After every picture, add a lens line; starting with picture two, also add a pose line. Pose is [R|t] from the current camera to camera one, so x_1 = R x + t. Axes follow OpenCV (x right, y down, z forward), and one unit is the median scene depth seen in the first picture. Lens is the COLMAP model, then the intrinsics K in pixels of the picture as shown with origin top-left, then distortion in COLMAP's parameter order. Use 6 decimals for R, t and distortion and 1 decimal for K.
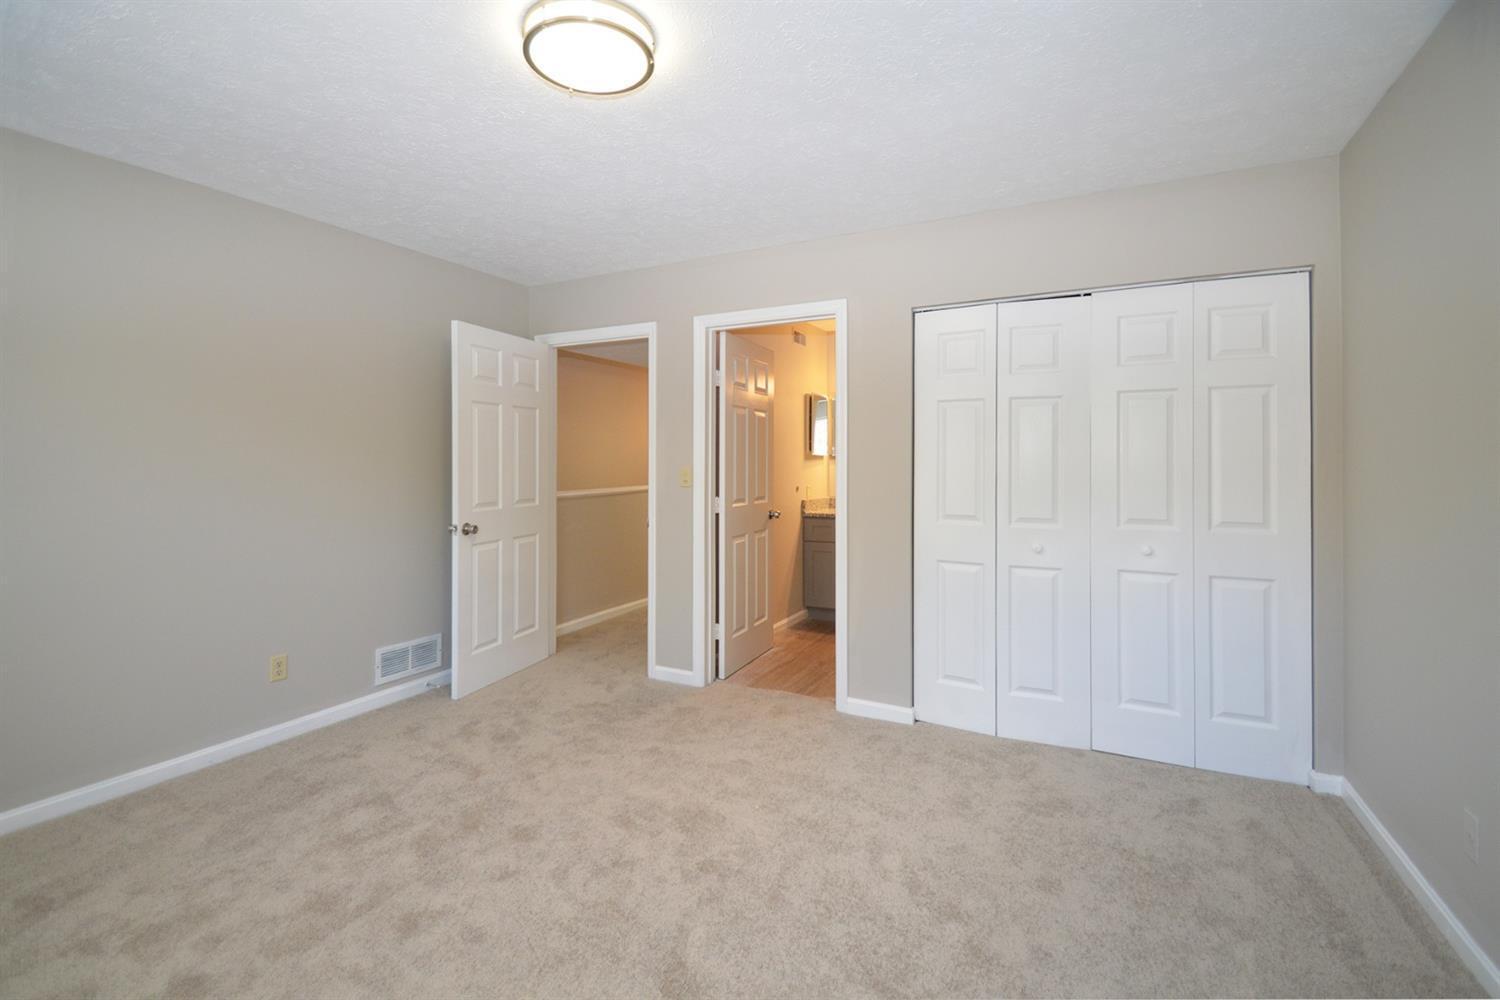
lens RADIAL K [[674.3, 0, 763.6], [0, 674.3, 457.2], [0, 0, 1]] dist [0.027174, -0.018842]
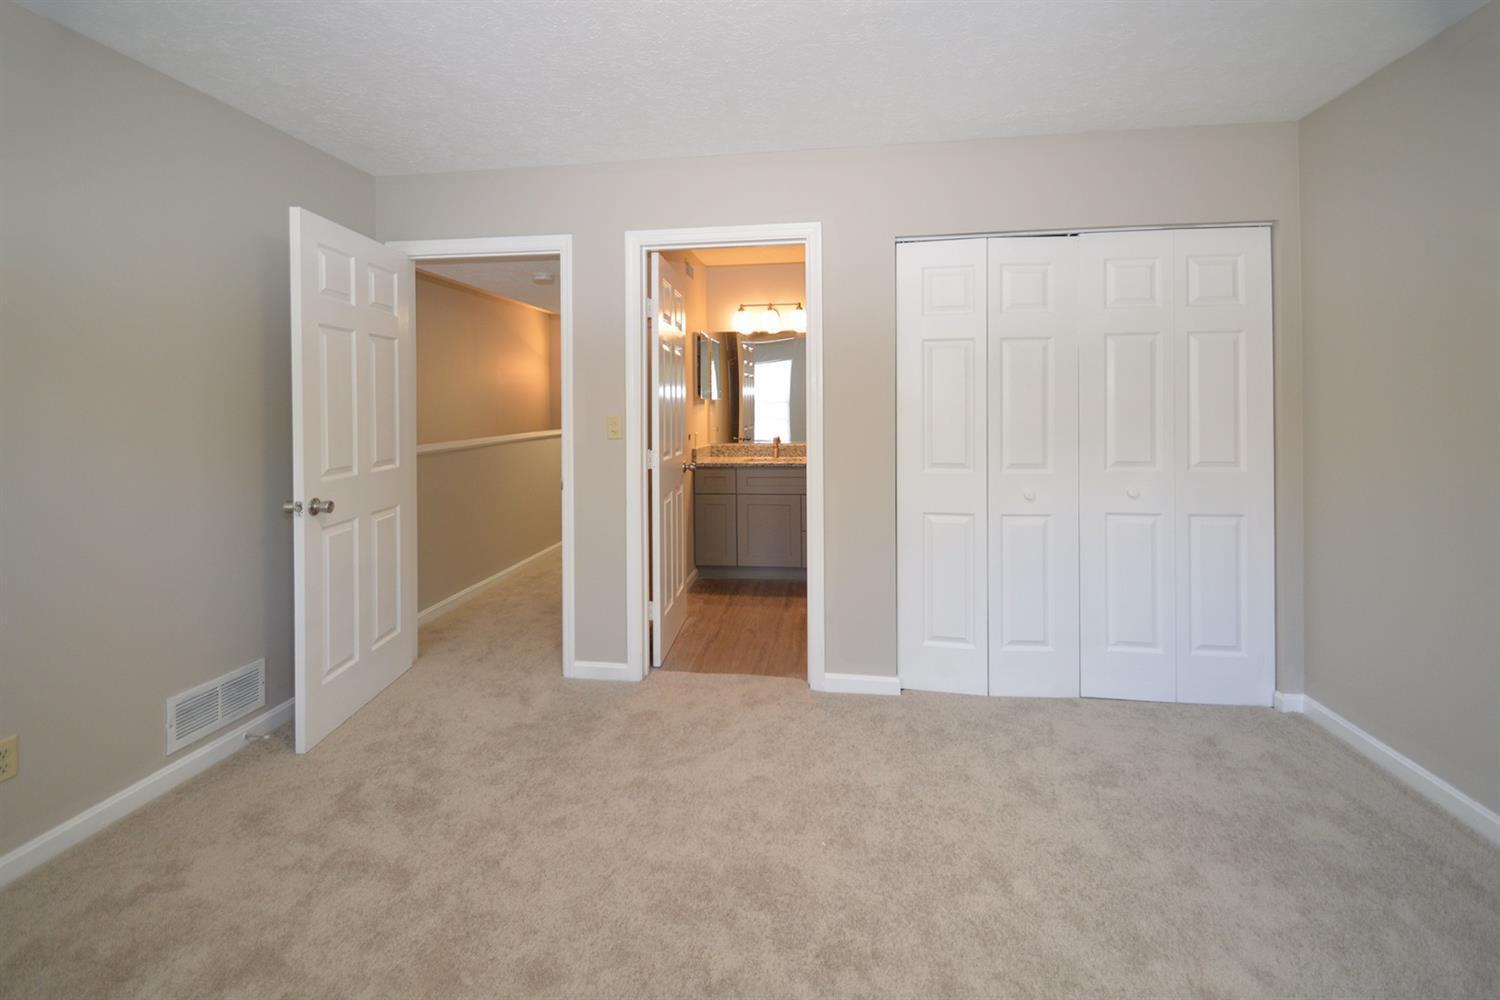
lens RADIAL K [[659.5, 0, 752.1], [0, 659.5, 403.0], [0, 0, 1]] dist [0.029210, -0.016090]
pose [[0.946788, -0.006282, 0.321797, -0.252523], [0.005348, 0.999979, 0.003787, -0.001660], [-0.321813, -0.001864, 0.946801, 0.220044]]
